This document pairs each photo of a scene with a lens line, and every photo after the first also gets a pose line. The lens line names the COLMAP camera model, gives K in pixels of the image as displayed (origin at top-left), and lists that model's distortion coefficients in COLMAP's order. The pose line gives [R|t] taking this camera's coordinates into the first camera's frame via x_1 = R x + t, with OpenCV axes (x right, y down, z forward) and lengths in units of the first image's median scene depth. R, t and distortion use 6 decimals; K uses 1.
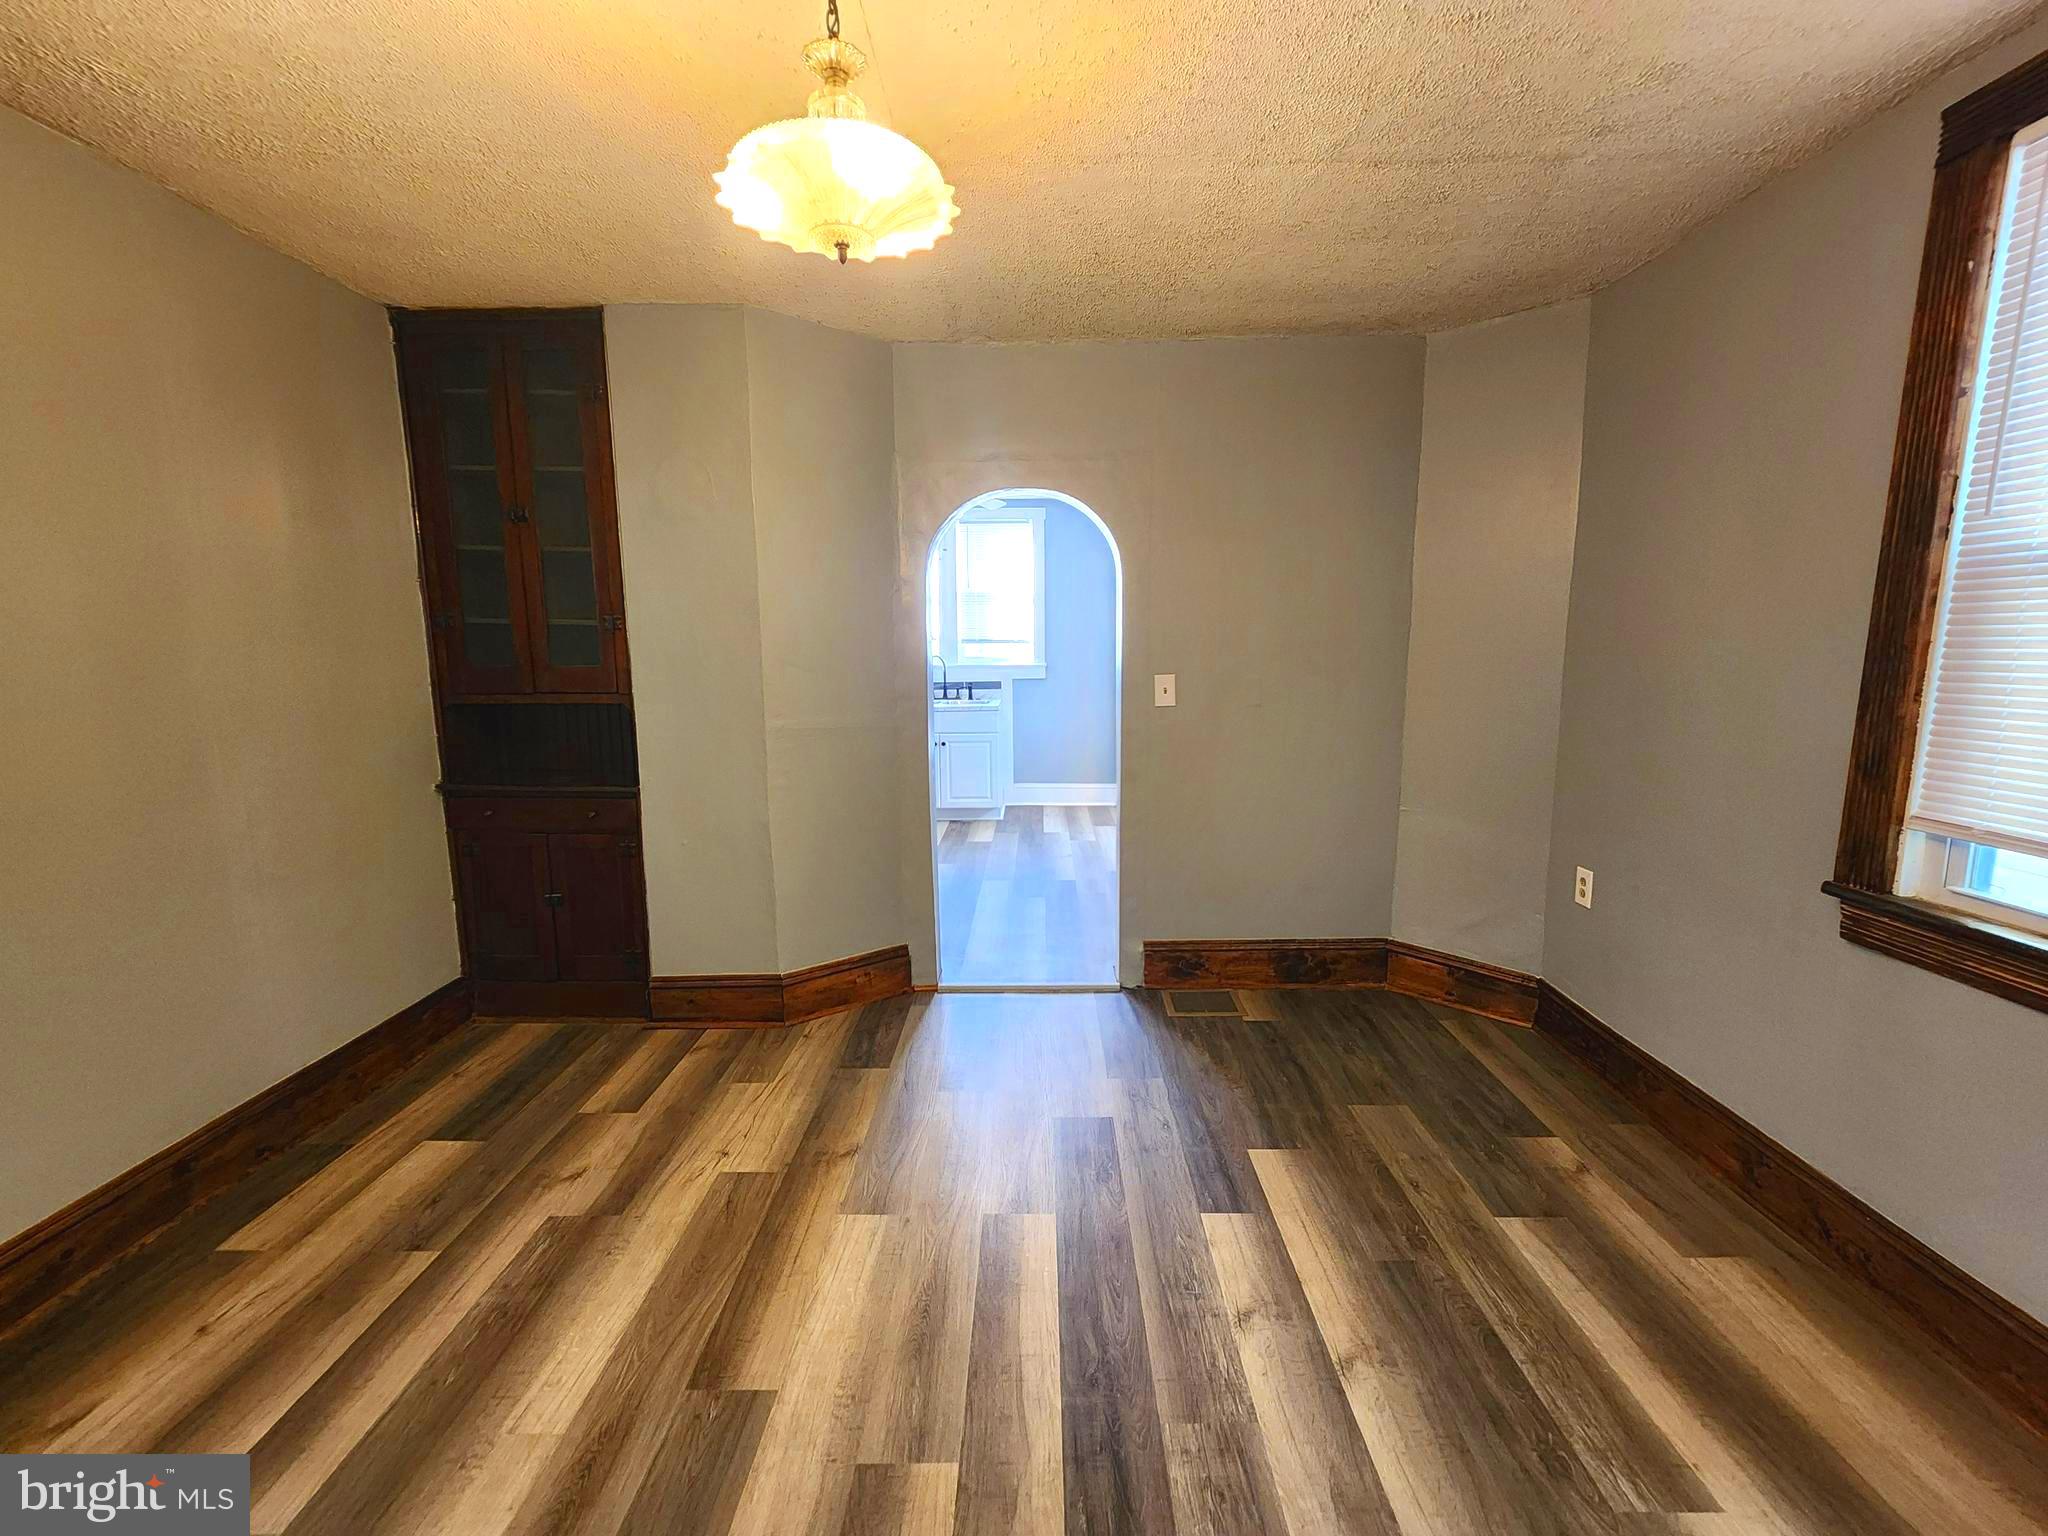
lens RADIAL K [[846.2, 0, 1034.0], [0, 846.2, 754.9], [0, 0, 1]] dist [-0.001272, 0.001282]
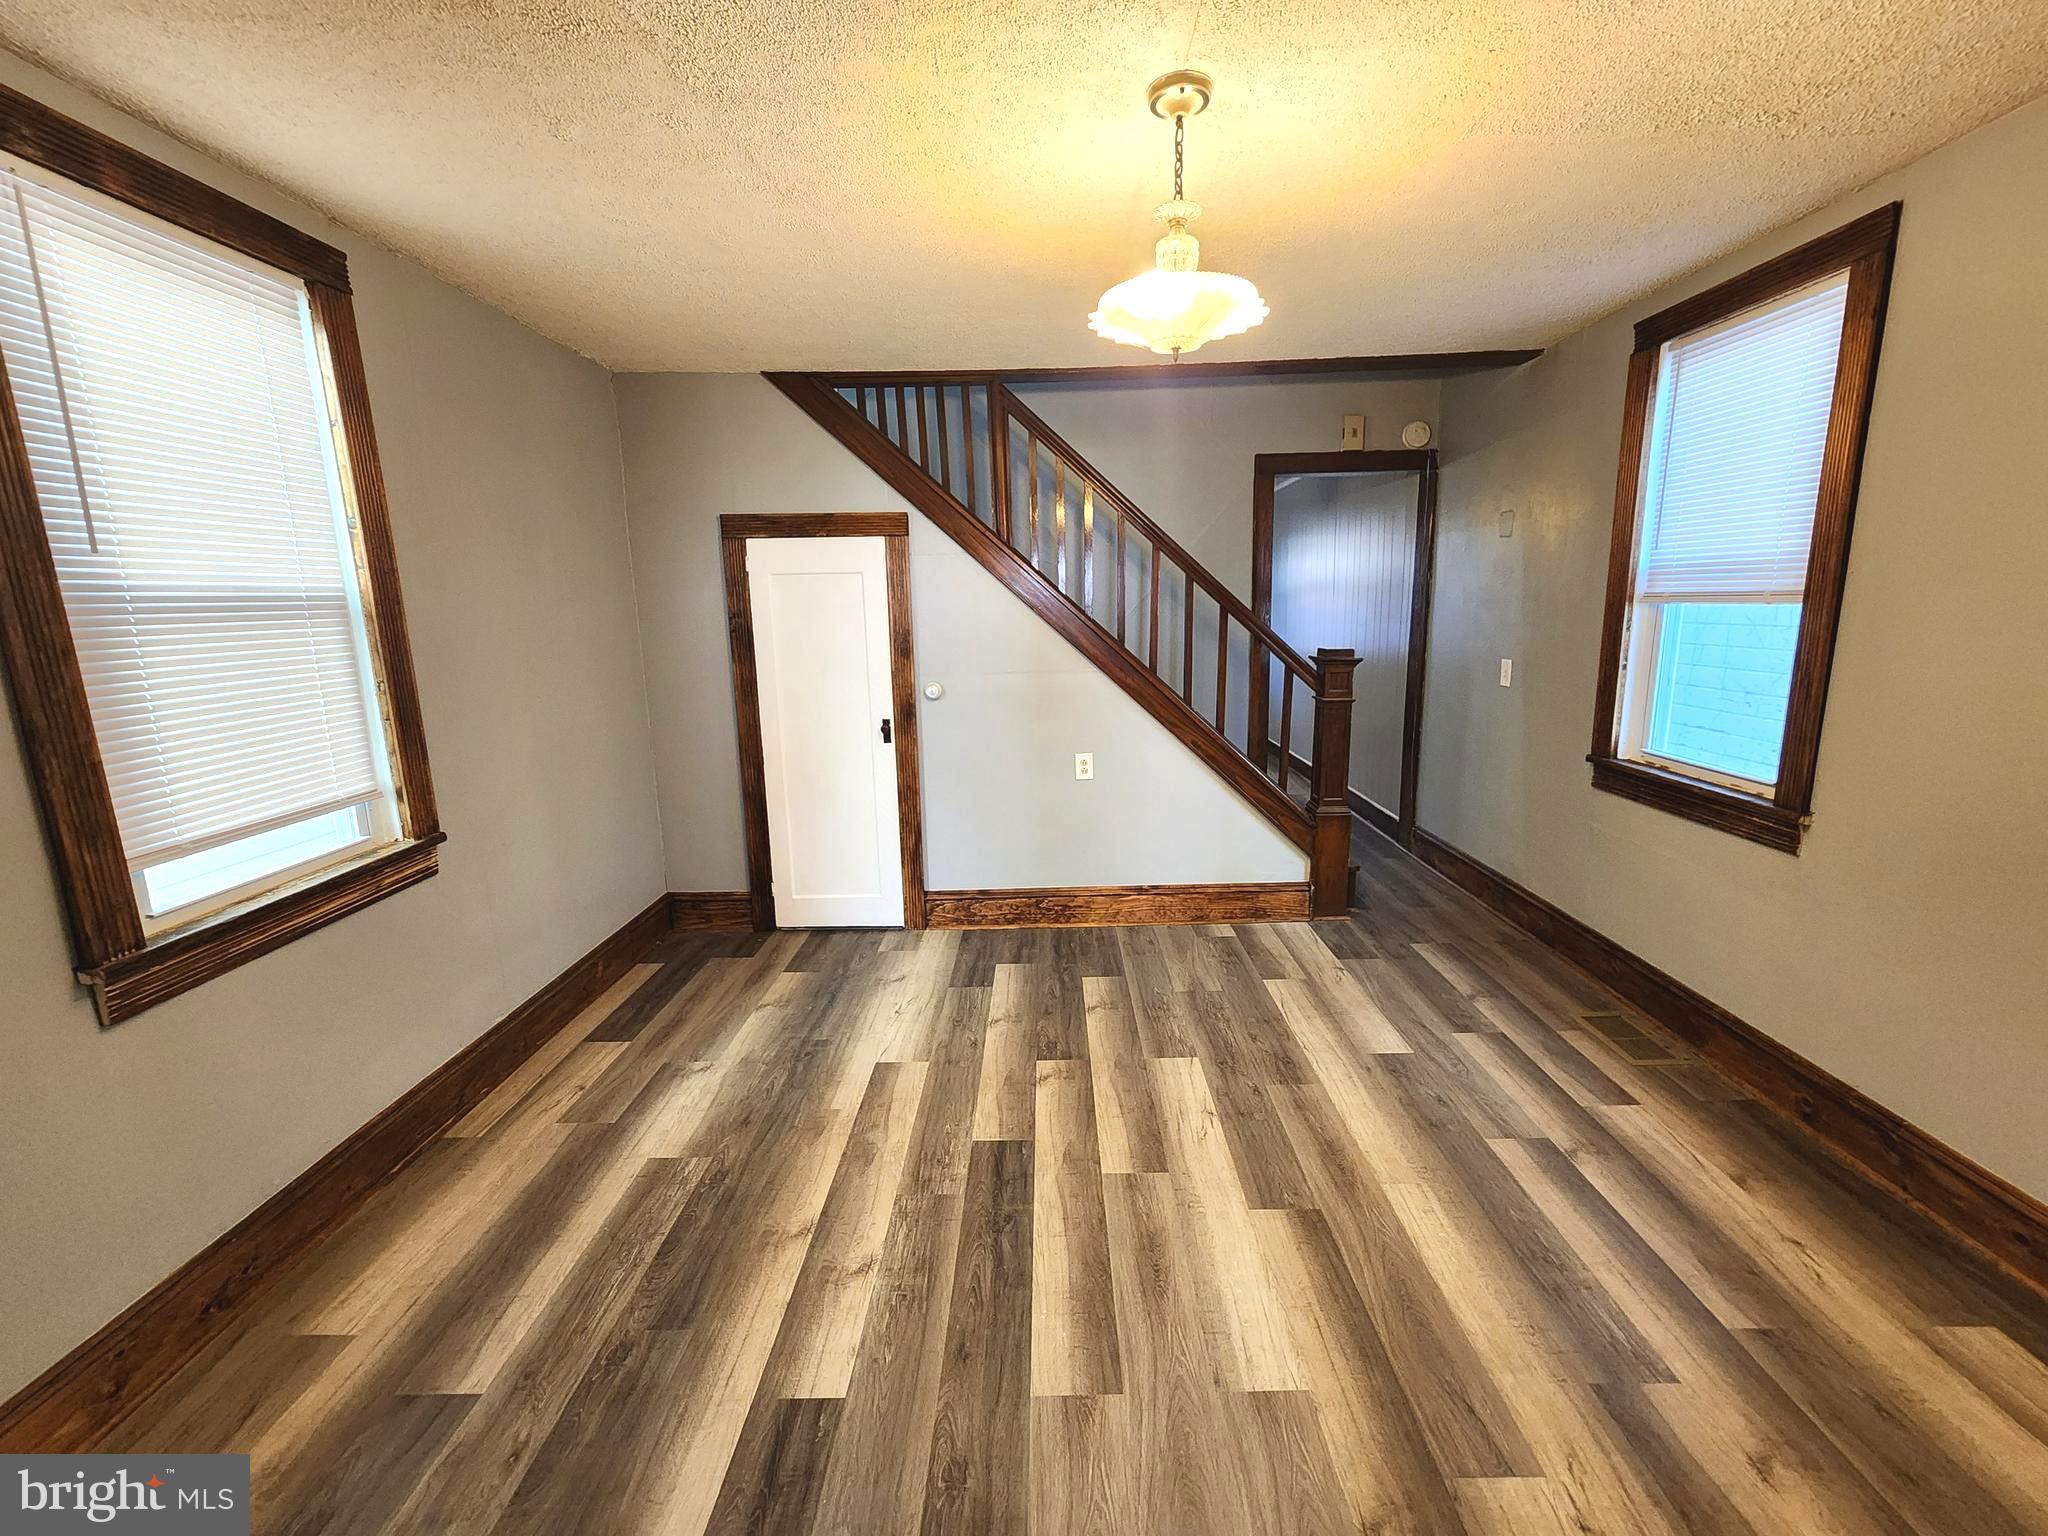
lens RADIAL K [[846.2, 0, 1038.2], [0, 846.2, 756.8], [0, 0, 1]] dist [-0.001272, 0.001282]
pose [[-0.999669, 0.024409, 0.008092, -0.002175], [0.025714, 0.945612, 0.324279, -0.248278], [0.000263, 0.324380, -0.945927, 1.437985]]
